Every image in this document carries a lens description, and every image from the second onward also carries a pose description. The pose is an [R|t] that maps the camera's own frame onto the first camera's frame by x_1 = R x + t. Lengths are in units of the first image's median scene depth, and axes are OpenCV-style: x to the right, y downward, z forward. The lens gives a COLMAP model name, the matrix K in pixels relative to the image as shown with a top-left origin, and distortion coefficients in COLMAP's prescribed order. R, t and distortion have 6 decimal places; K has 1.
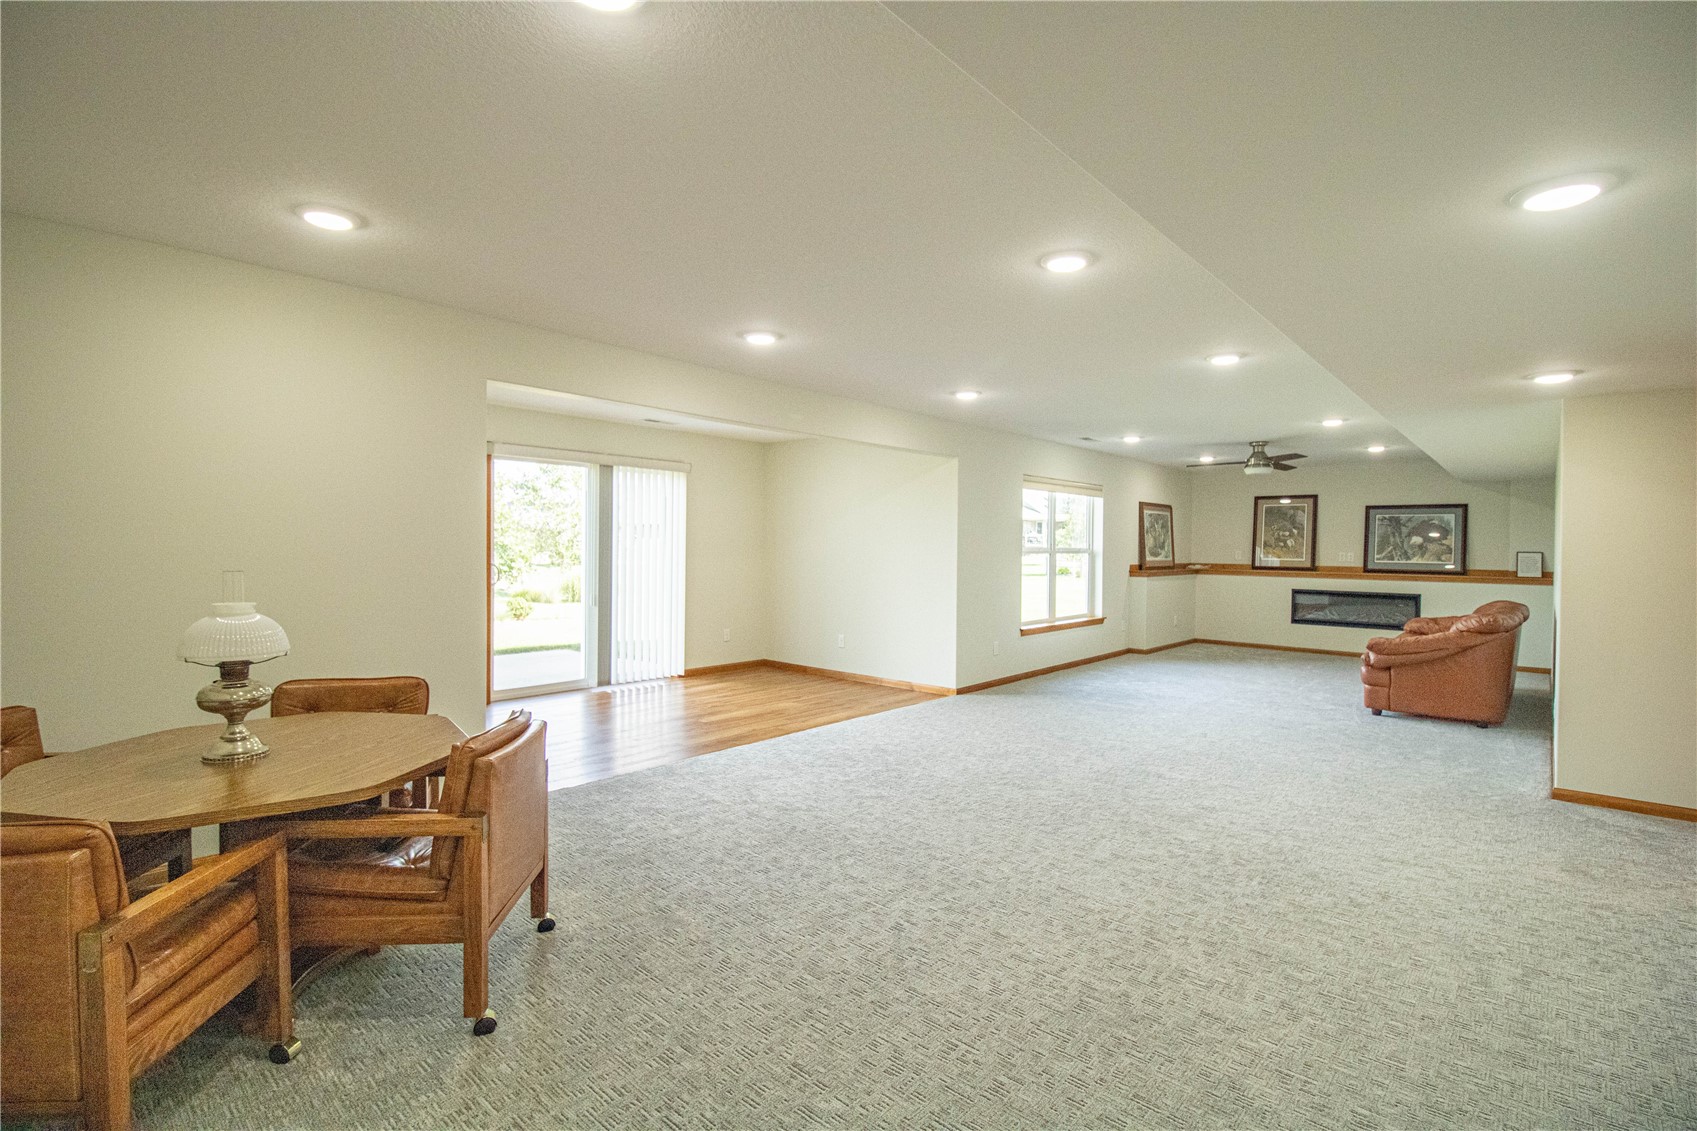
lens RADIAL K [[794.0, 0, 848.3], [0, 794.0, 561.4], [0, 0, 1]] dist [0.002328, -0.013850]
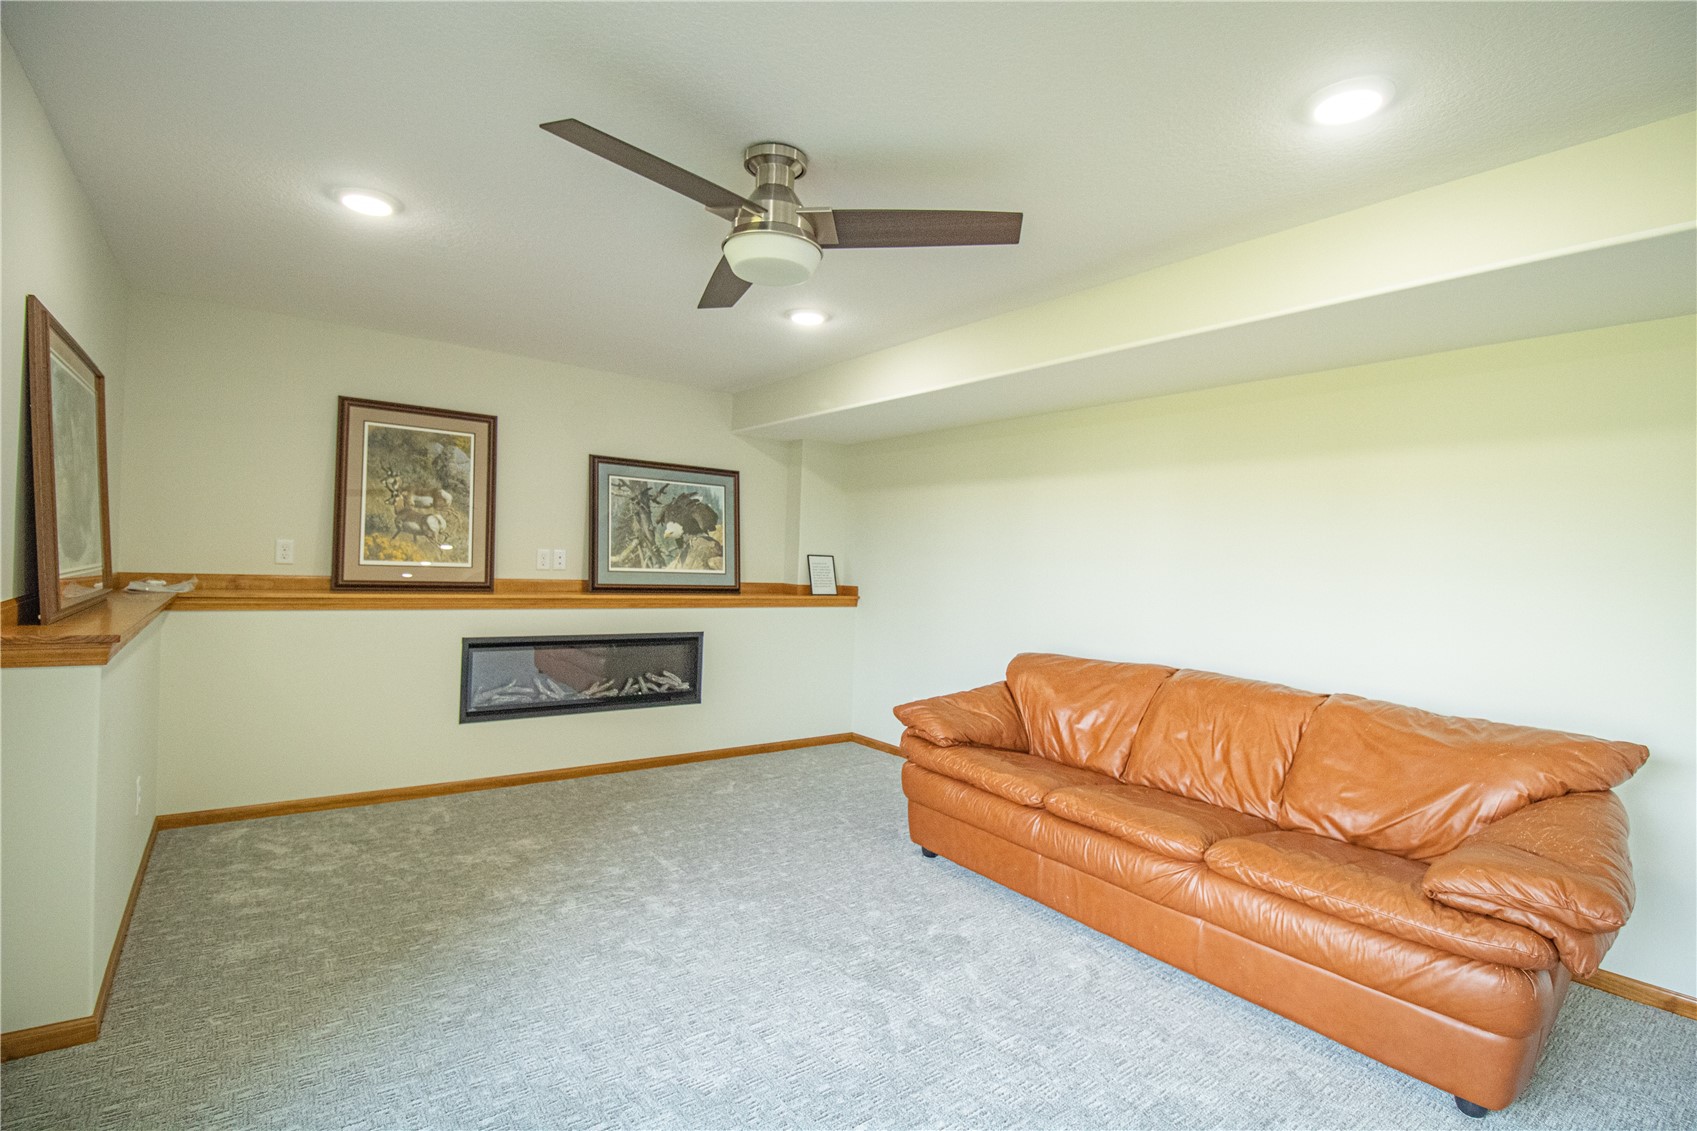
lens RADIAL K [[794.0, 0, 848.3], [0, 794.0, 561.4], [0, 0, 1]] dist [0.002328, -0.013850]
pose [[0.192408, 0.015922, 0.981186, 0.202285], [0.003632, 0.999850, -0.016937, 0.003872], [-0.981308, 0.006823, 0.192321, 0.730075]]
